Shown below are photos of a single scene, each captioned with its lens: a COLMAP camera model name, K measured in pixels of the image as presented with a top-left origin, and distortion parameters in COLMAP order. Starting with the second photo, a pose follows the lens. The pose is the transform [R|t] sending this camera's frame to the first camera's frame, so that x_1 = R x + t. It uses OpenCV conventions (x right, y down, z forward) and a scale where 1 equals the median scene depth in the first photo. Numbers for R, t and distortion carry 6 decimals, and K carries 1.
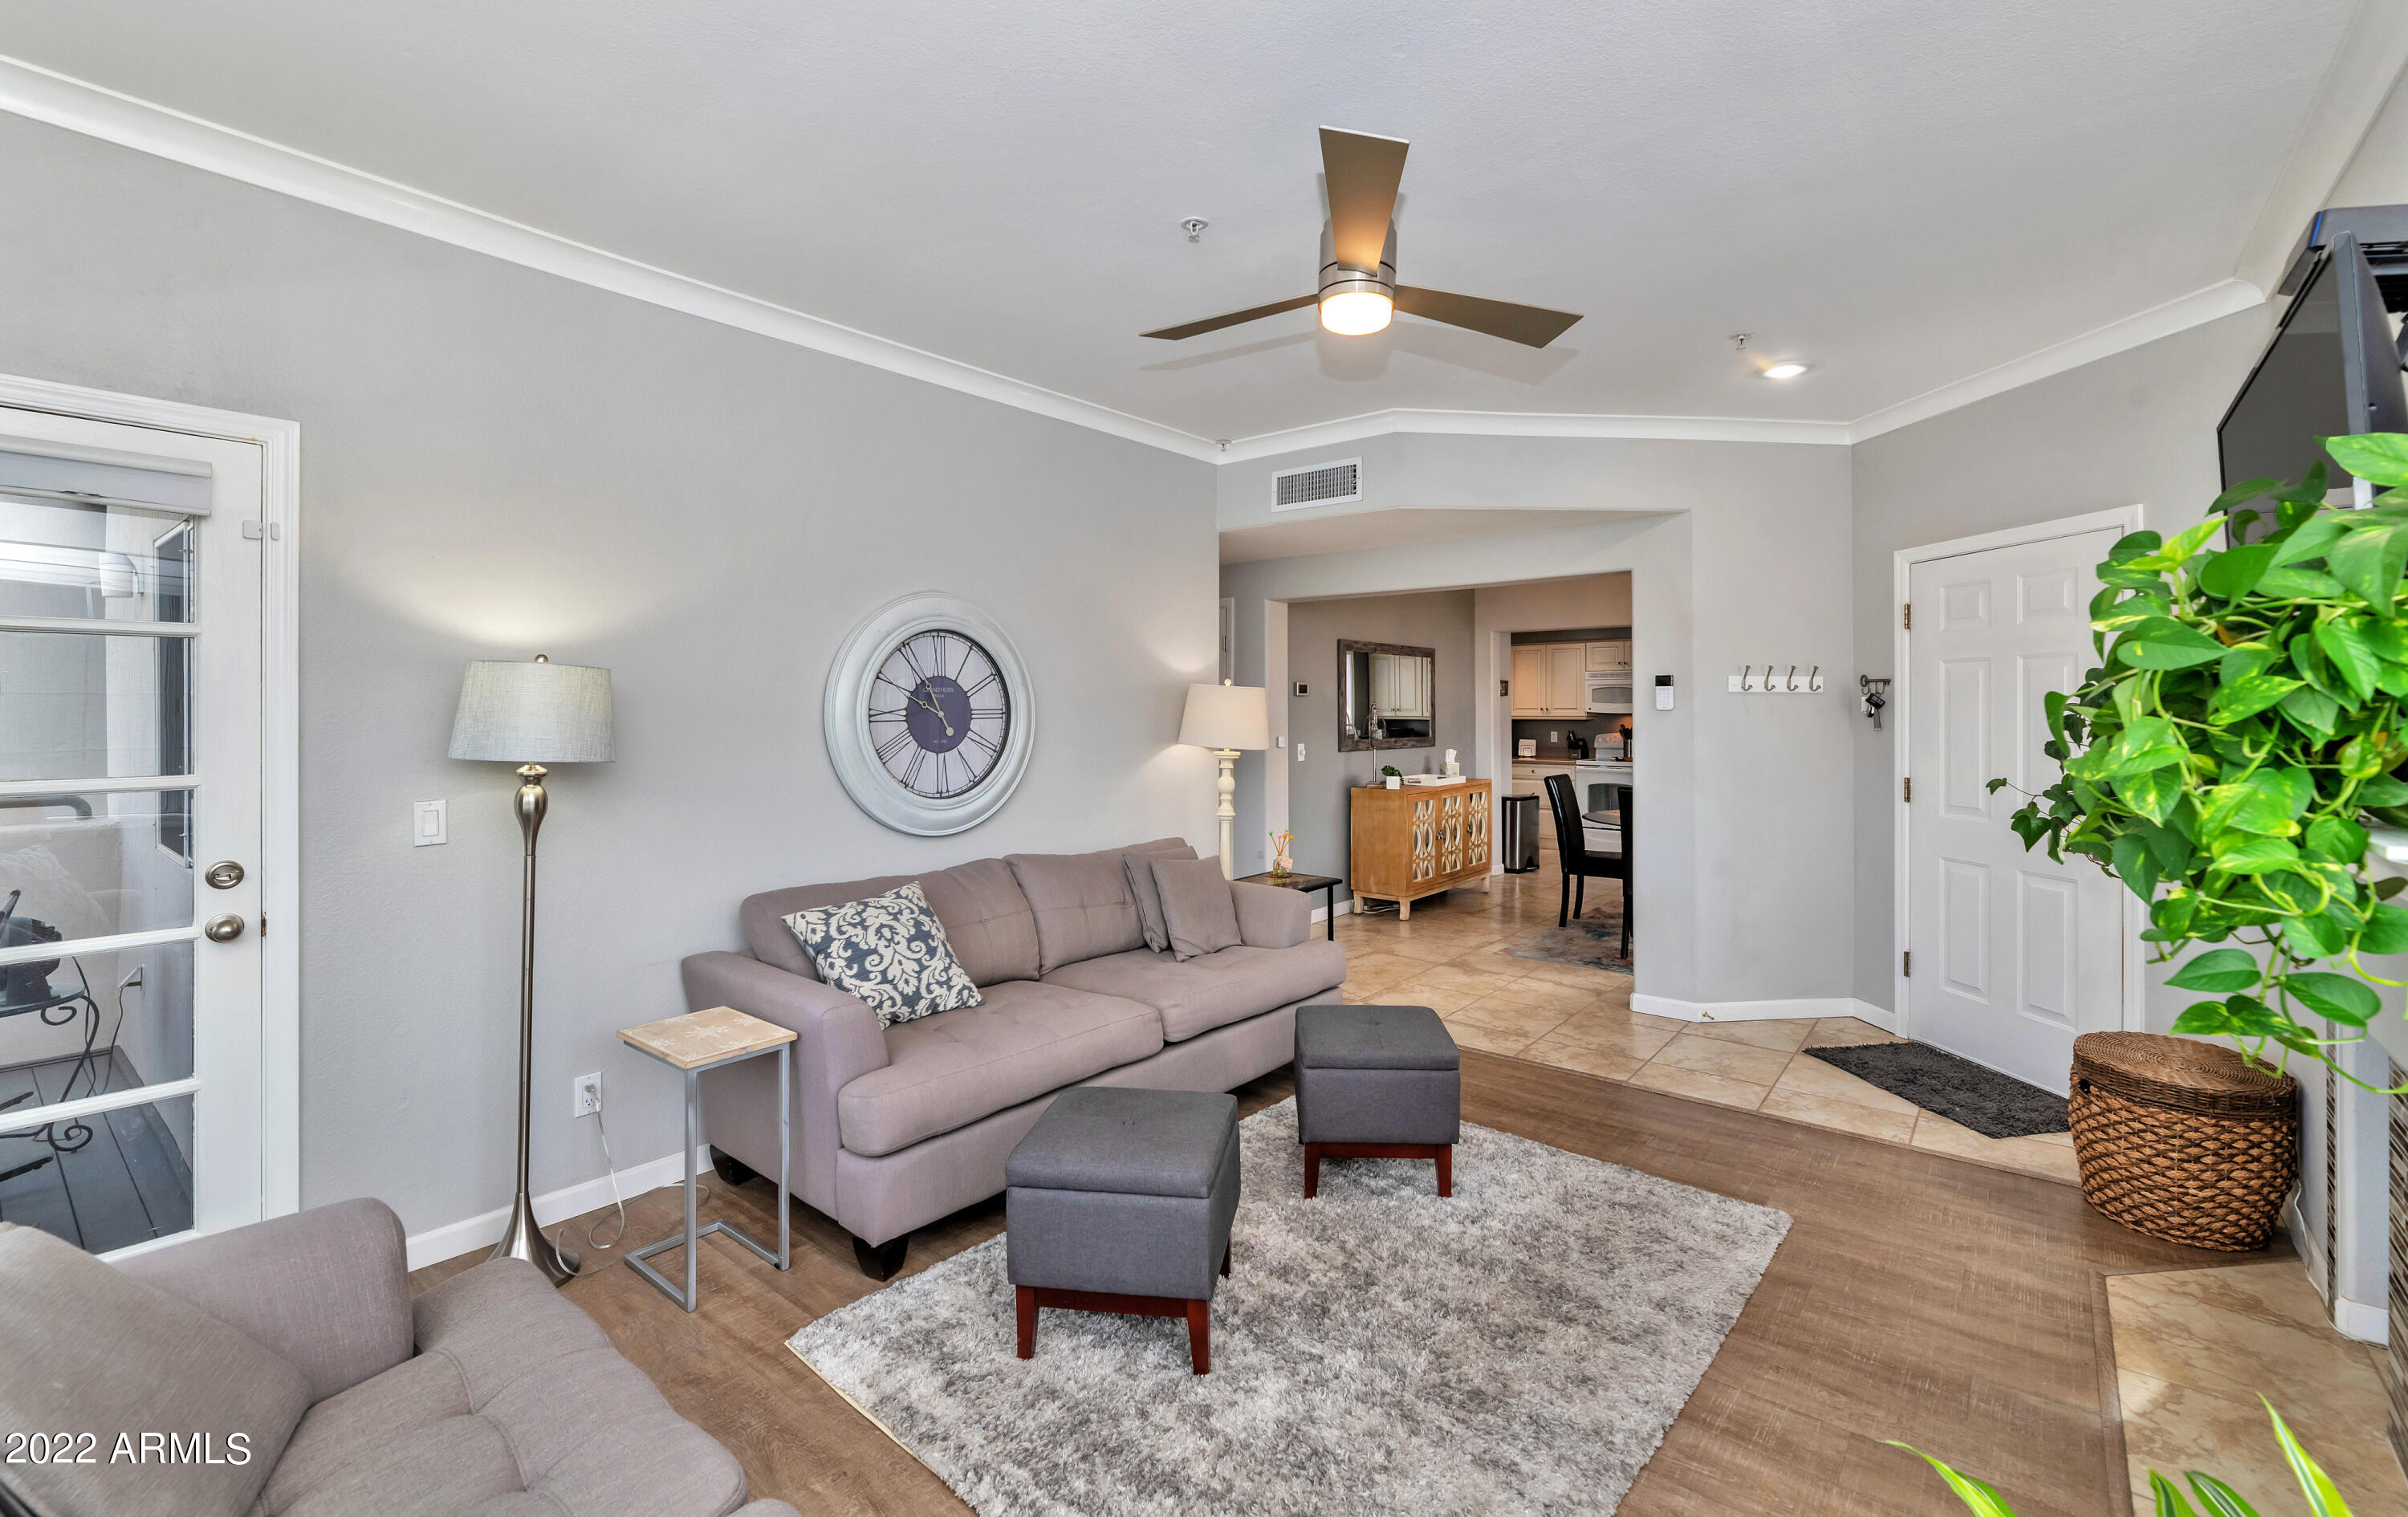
lens RADIAL K [[1027.4, 0, 1201.8], [0, 1027.4, 713.5], [0, 0, 1]] dist [0.000088, 0.000000]
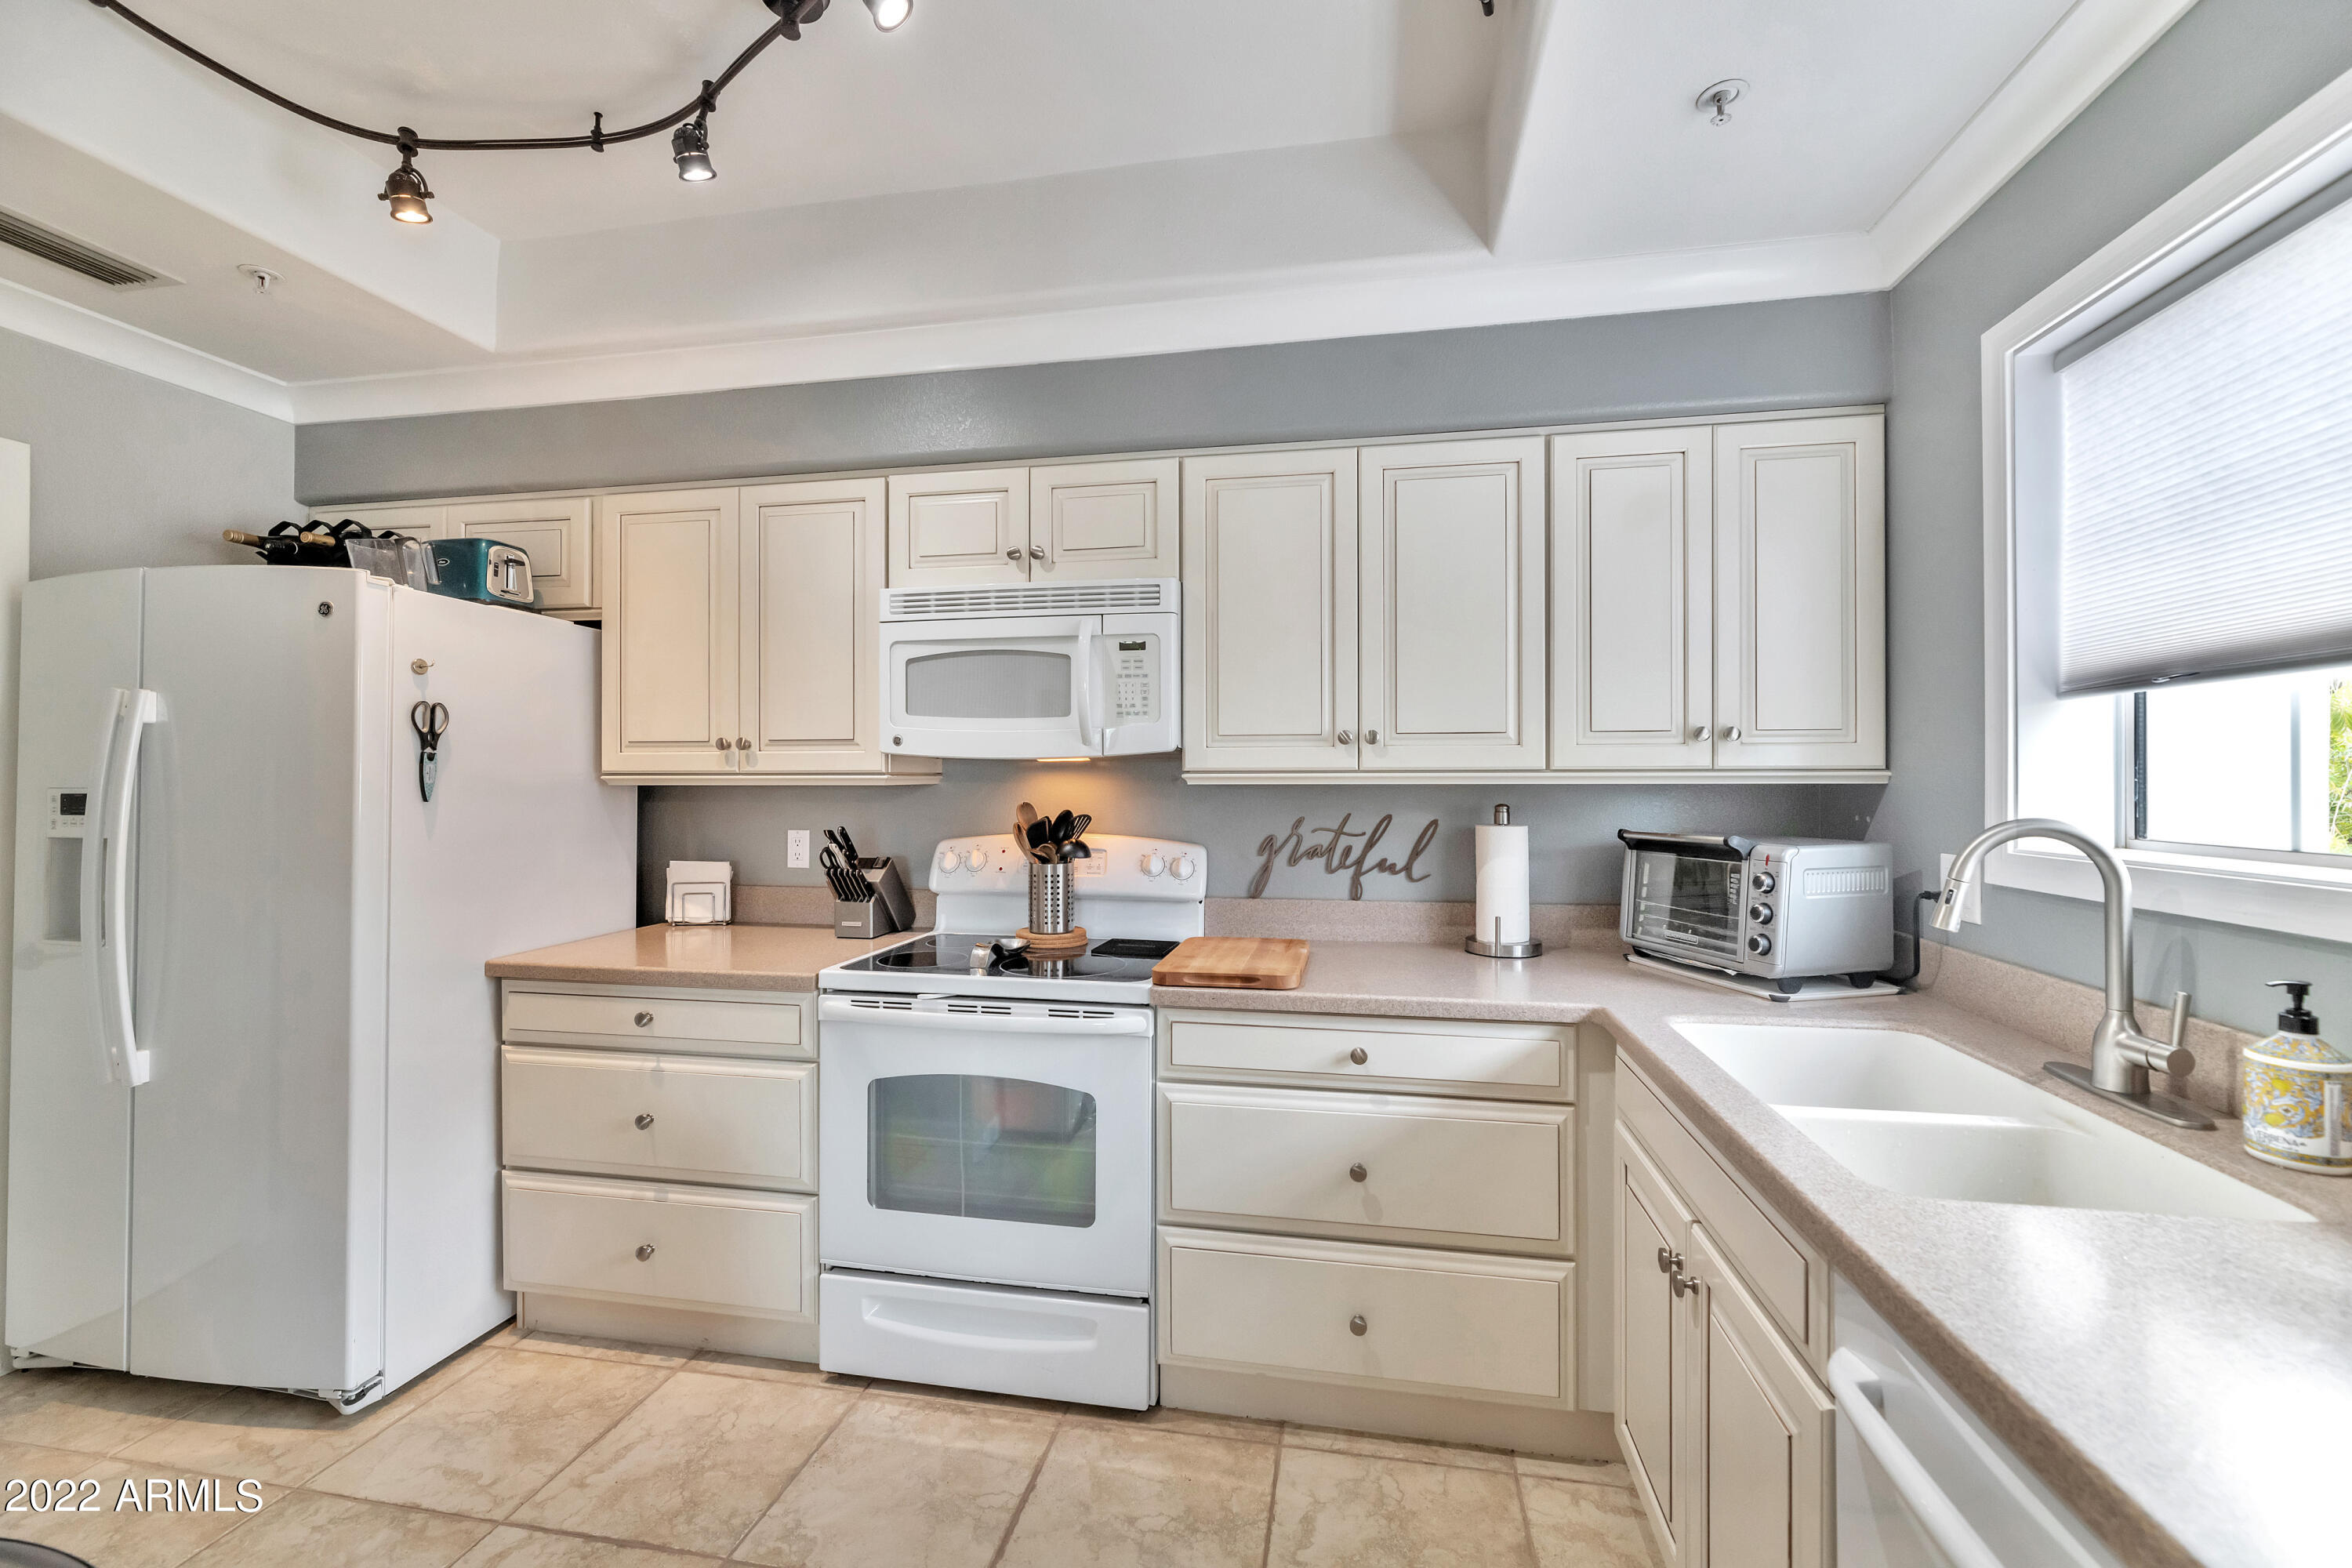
lens RADIAL K [[960.4, 0, 1184.1], [0, 960.4, 779.6], [0, 0, 1]] dist [-0.002258, 0.000222]
pose [[0.879483, 0.000691, 0.475930, 0.318685], [-0.000001, 0.999999, -0.001450, 0.004930], [-0.475930, 0.001275, 0.879482, 0.743226]]
